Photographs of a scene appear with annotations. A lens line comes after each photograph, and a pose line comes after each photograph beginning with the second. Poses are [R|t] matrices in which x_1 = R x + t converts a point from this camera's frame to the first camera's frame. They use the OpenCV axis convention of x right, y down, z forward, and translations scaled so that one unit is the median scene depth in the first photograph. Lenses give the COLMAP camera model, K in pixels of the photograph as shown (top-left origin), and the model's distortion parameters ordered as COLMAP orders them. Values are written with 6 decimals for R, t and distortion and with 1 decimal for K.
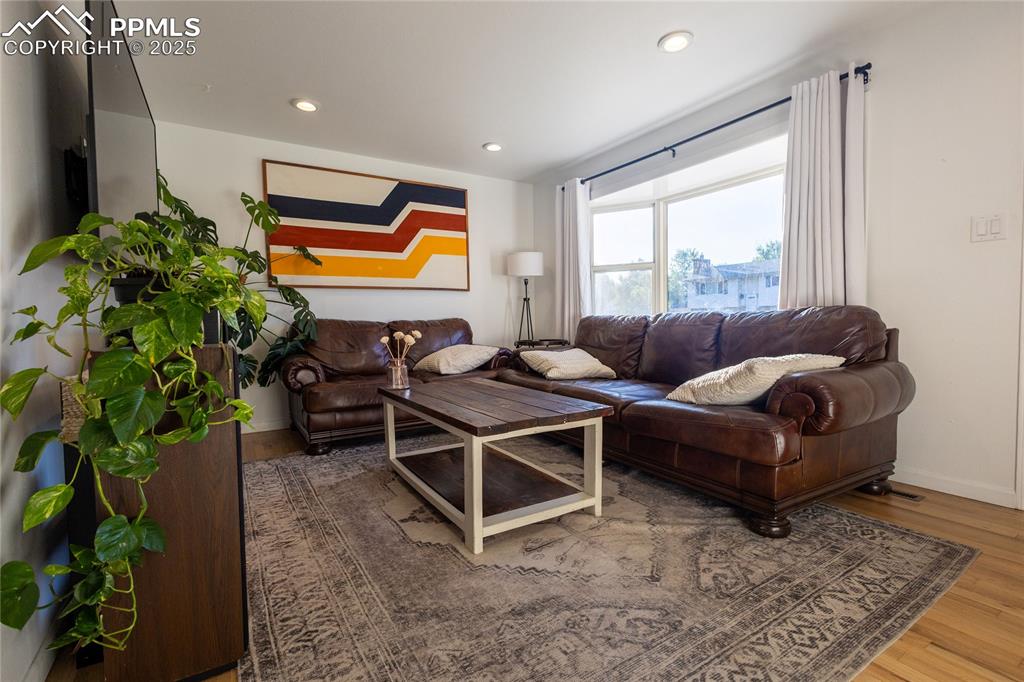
lens RADIAL K [[469.4, 0, 515.3], [0, 469.4, 339.6], [0, 0, 1]] dist [0.004314, 0.000266]
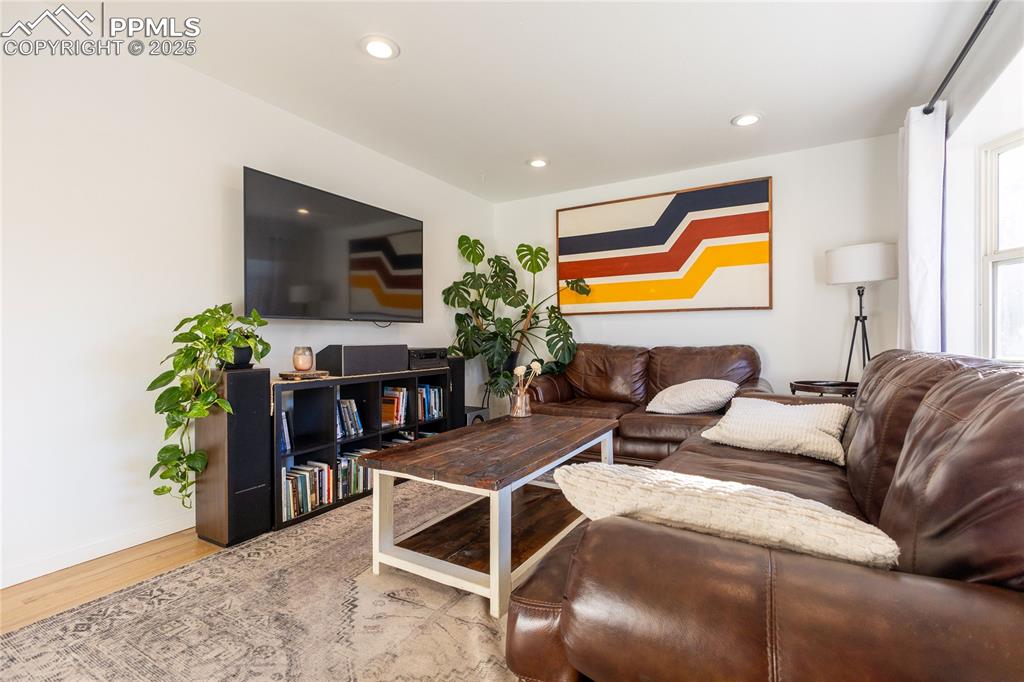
lens RADIAL K [[469.4, 0, 513.9], [0, 469.4, 340.2], [0, 0, 1]] dist [0.004314, 0.000266]
pose [[0.463809, 0.019384, -0.885723, 0.454127], [-0.039888, 0.999204, 0.000980, -0.044564], [0.885037, 0.034875, 0.464212, 0.335442]]
